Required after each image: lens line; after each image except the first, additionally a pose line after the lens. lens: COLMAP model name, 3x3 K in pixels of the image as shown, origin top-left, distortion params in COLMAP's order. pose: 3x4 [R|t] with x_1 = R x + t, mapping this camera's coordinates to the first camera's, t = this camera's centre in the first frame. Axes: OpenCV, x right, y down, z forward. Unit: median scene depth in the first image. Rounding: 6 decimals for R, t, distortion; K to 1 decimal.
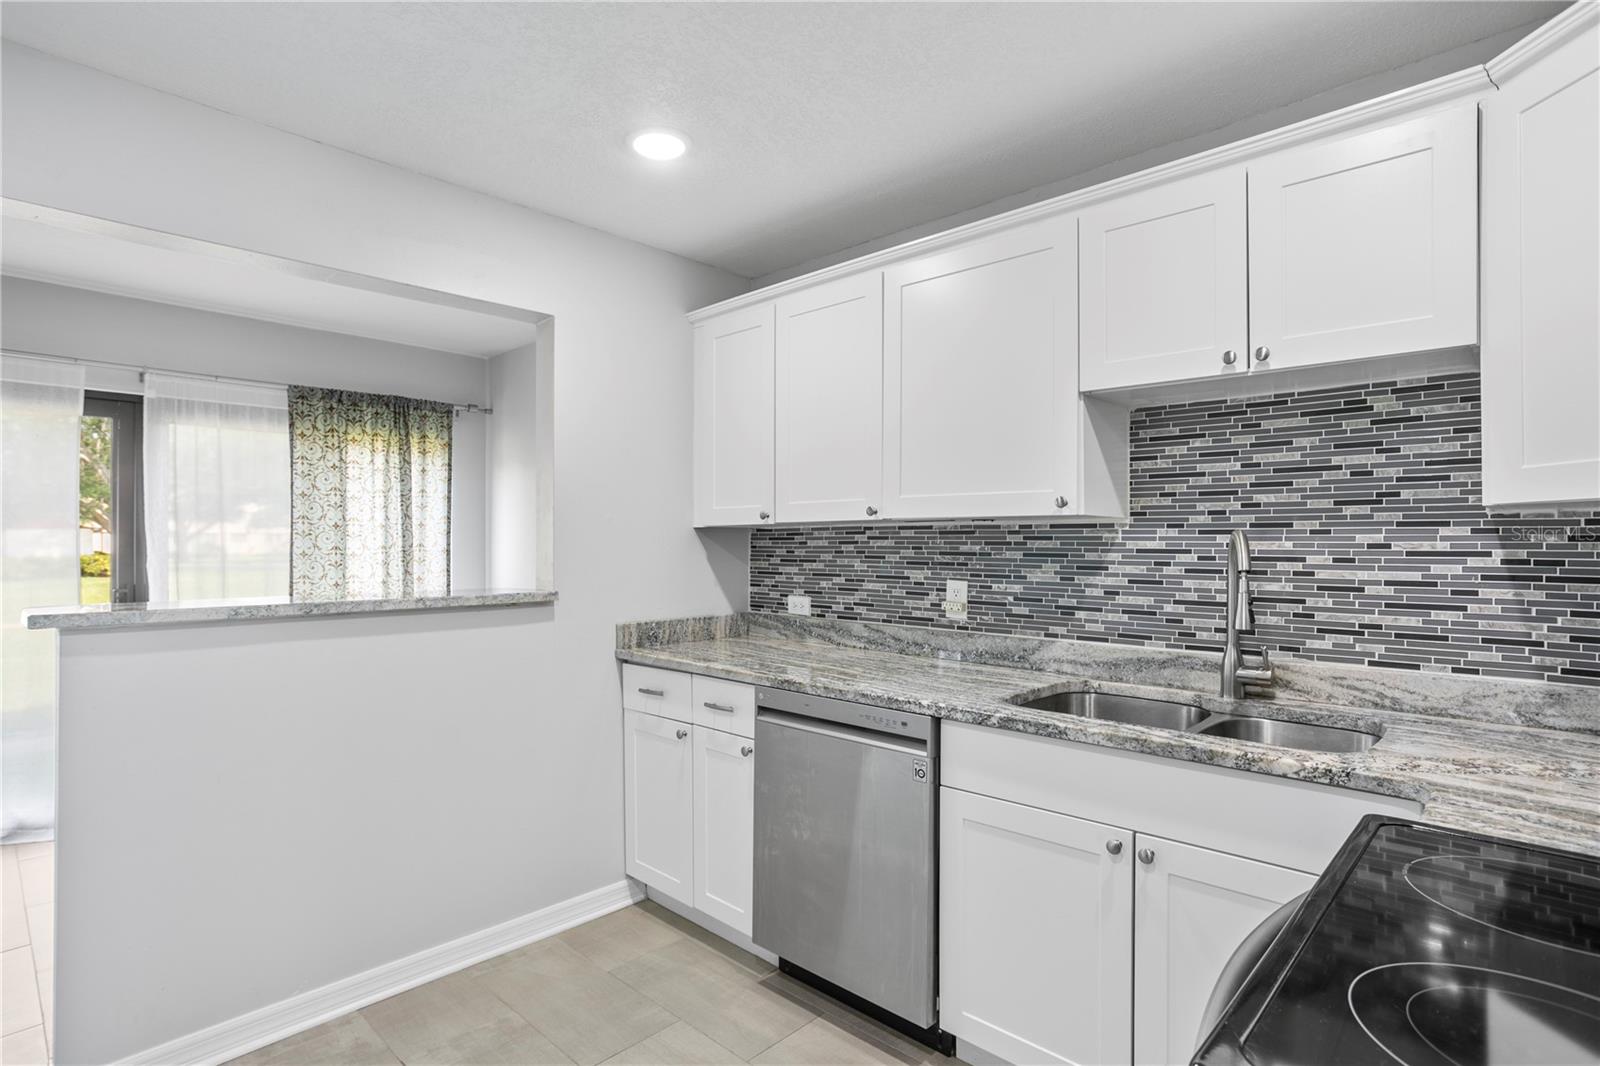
lens RADIAL K [[803.5, 0, 762.9], [0, 803.5, 544.9], [0, 0, 1]] dist [-0.034640, 0.014419]
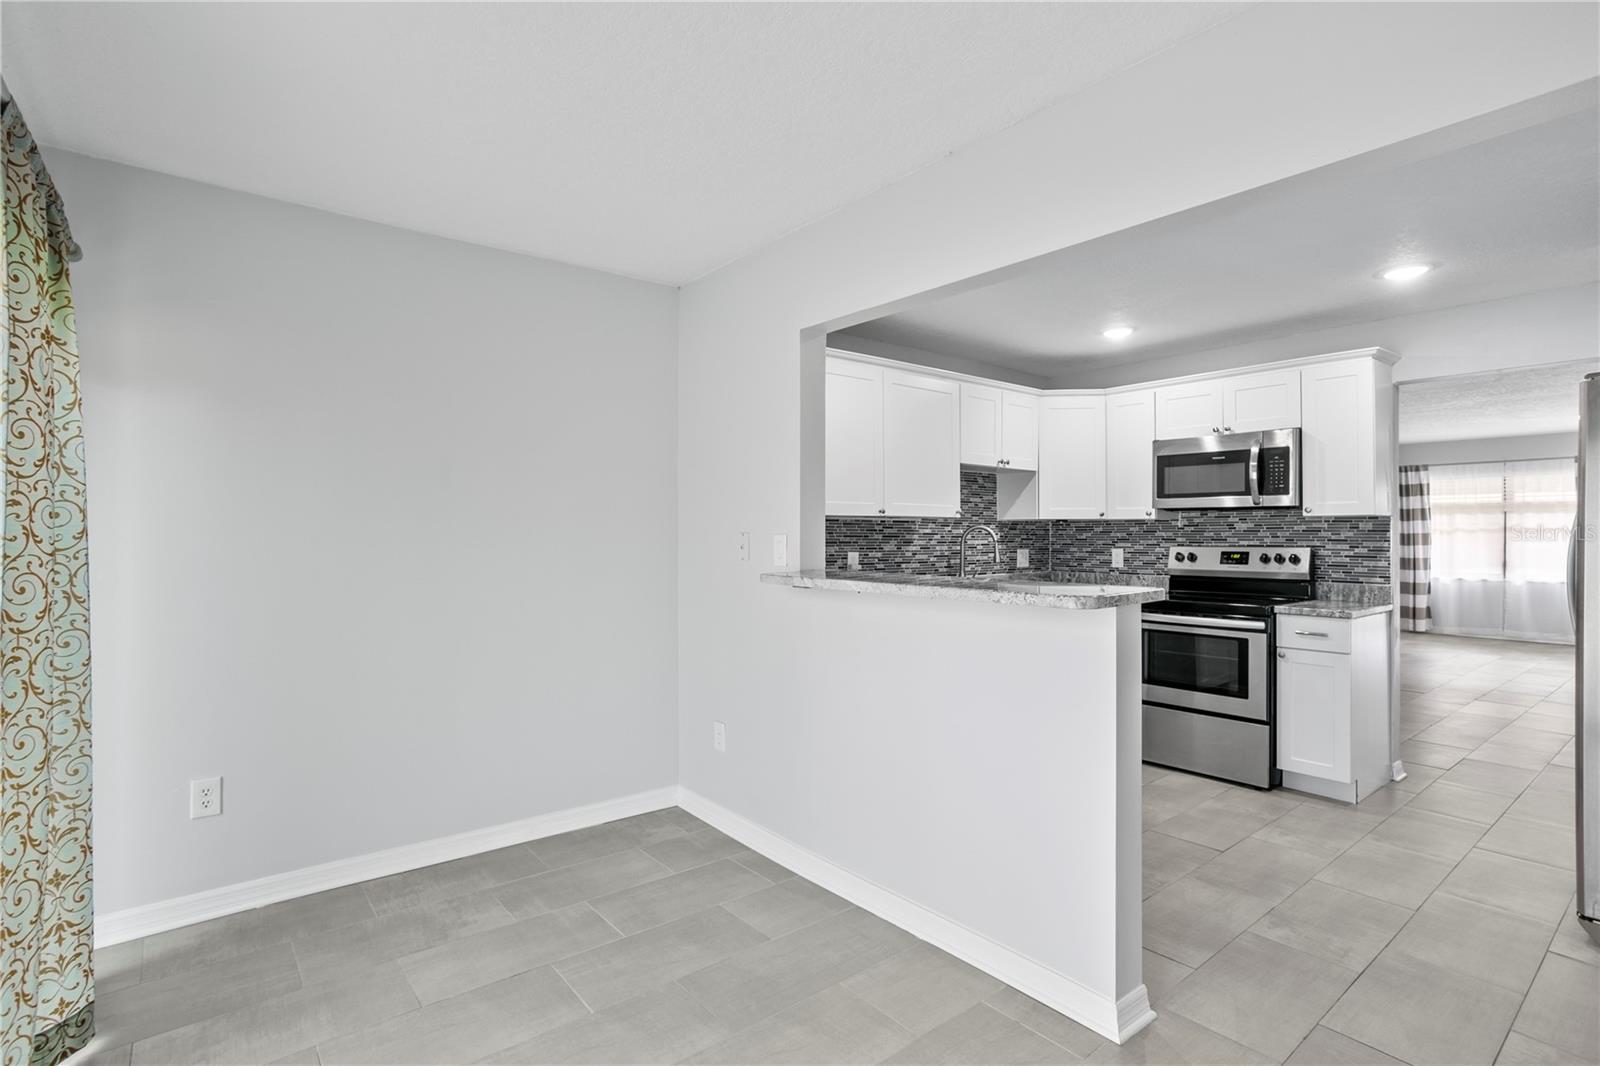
lens RADIAL K [[779.6, 0, 790.3], [0, 779.6, 525.4], [0, 0, 1]] dist [-0.016979, 0.014575]
pose [[0.137042, 0.008731, 0.990527, -1.758216], [0.001187, 0.999959, -0.008978, 0.003302], [-0.990565, 0.002406, 0.137026, 1.107774]]
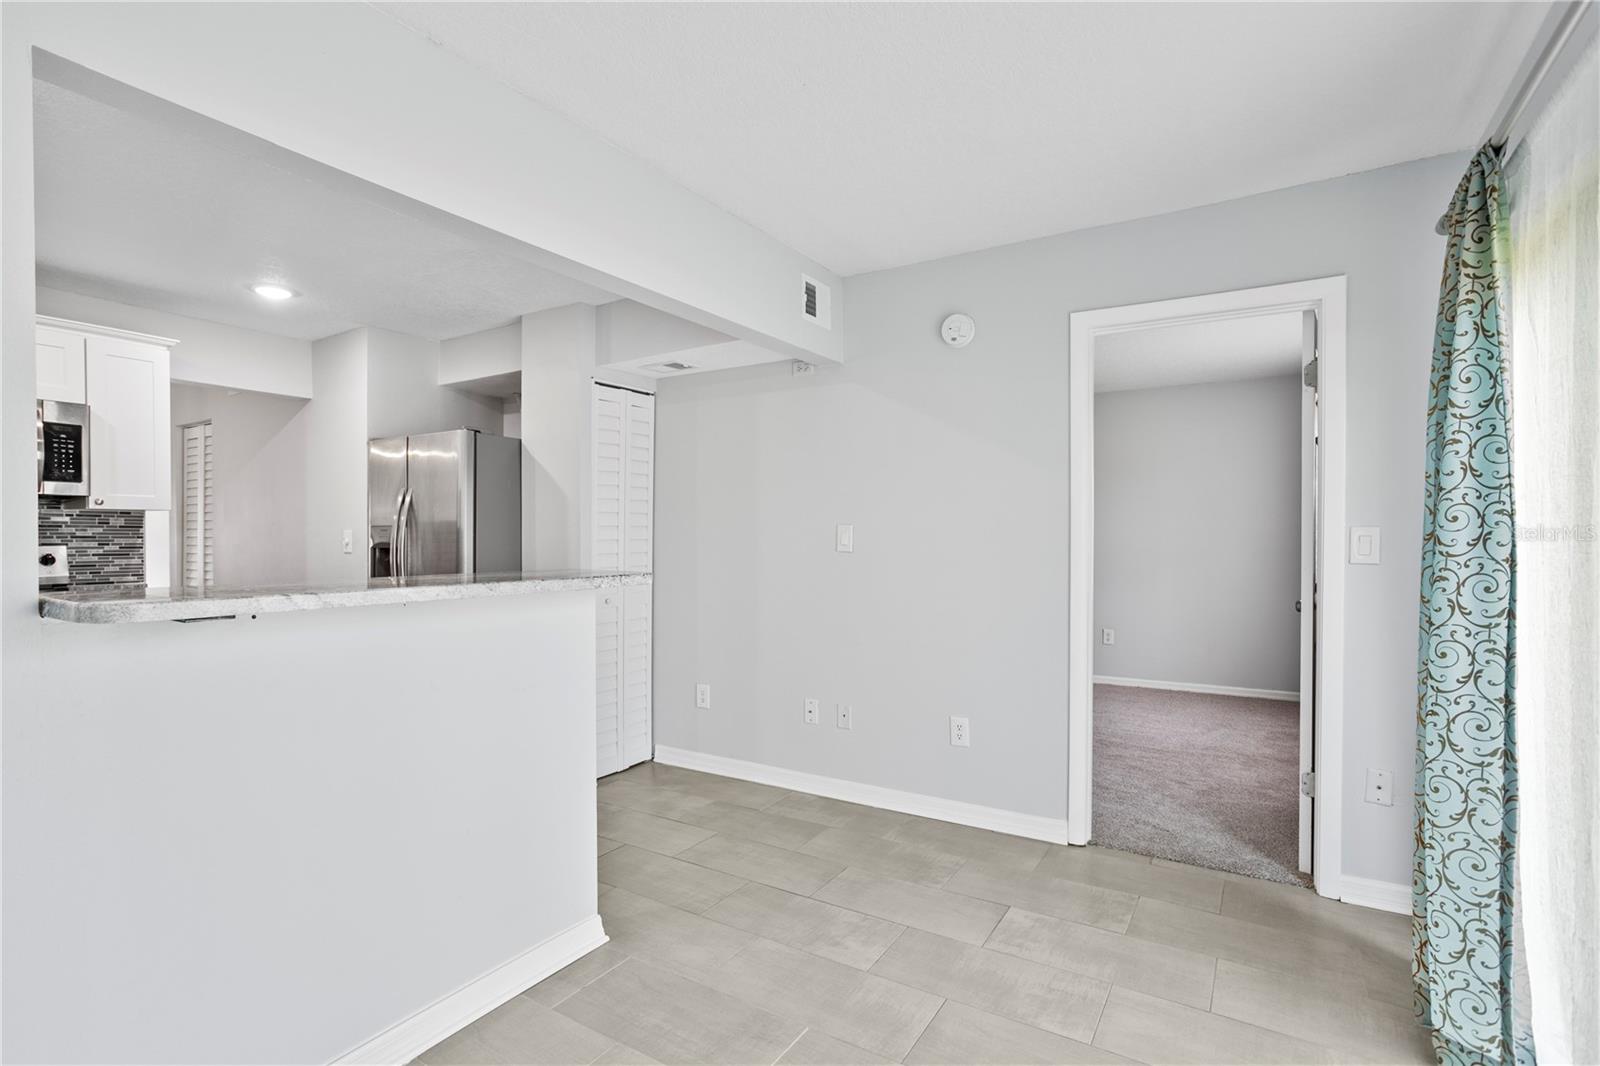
lens RADIAL K [[779.6, 0, 797.3], [0, 779.6, 536.3], [0, 0, 1]] dist [-0.016979, 0.014575]
pose [[-0.982724, 0.004961, -0.185012, -0.868144], [0.004741, 0.999987, 0.001635, 0.027638], [0.185018, 0.000730, -0.982735, 2.011293]]
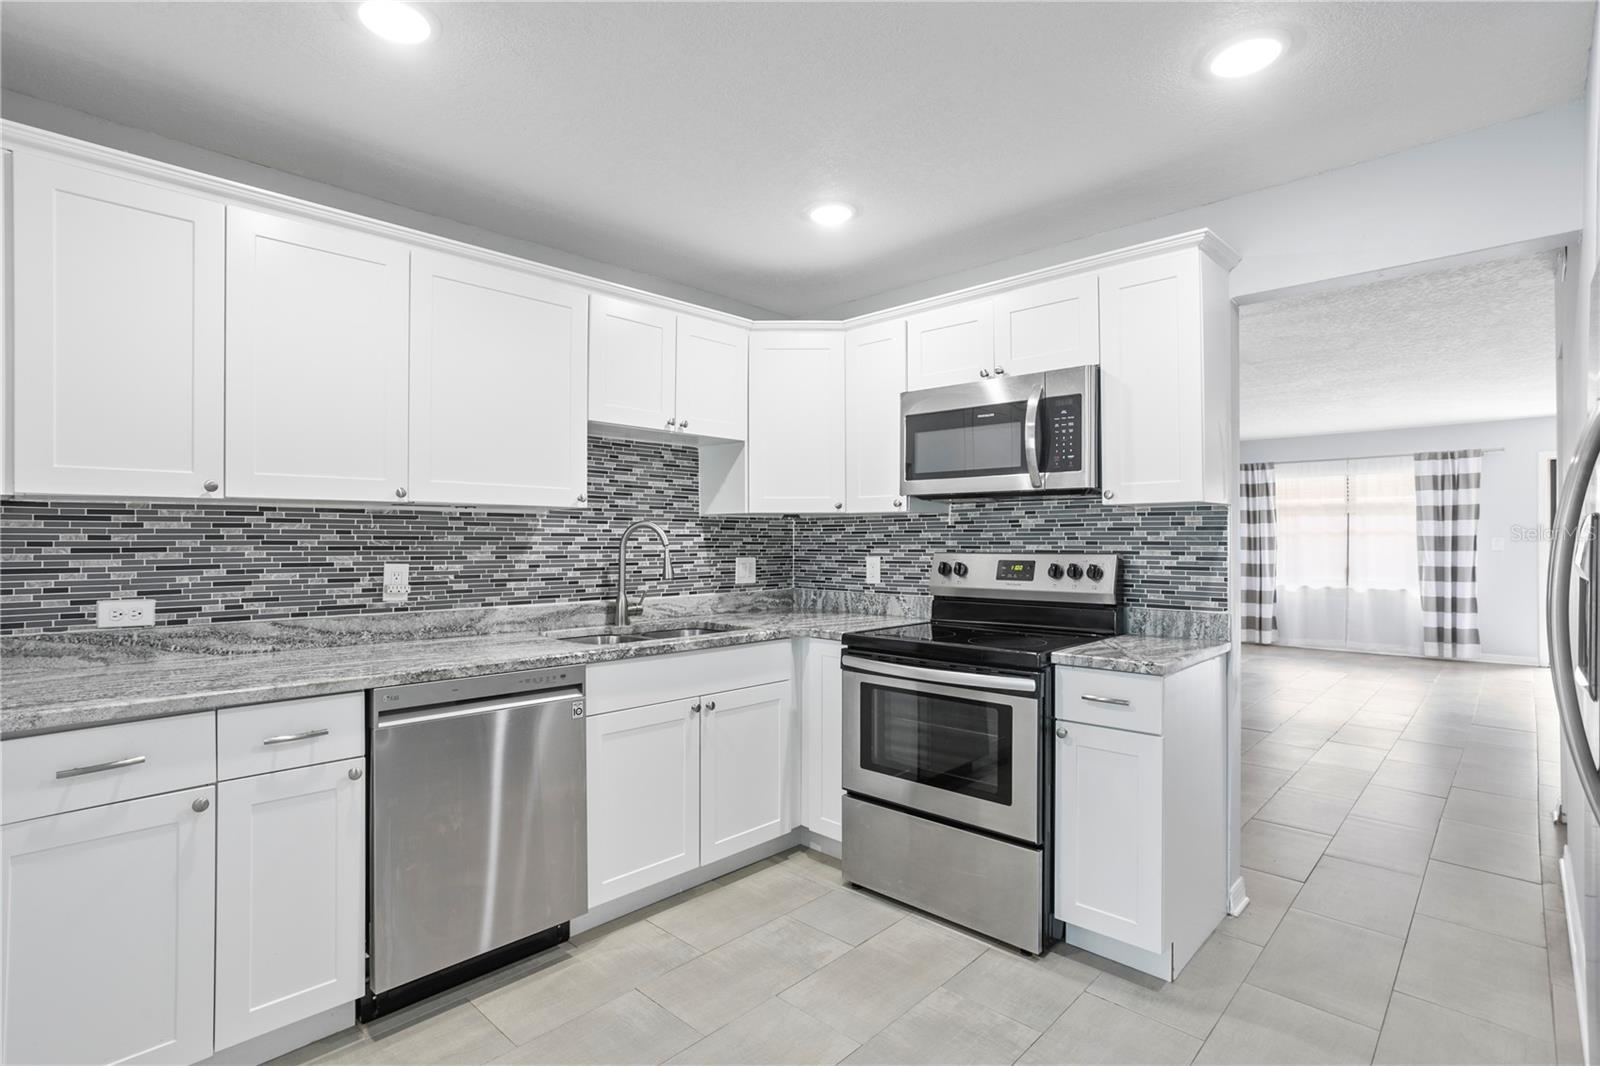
lens RADIAL K [[779.6, 0, 787.3], [0, 779.6, 532.4], [0, 0, 1]] dist [-0.016979, 0.014575]
pose [[0.007075, 0.007754, 0.999945, -0.913169], [0.002185, 0.999967, -0.007770, 0.015876], [-0.999973, 0.002240, 0.007058, 0.603768]]
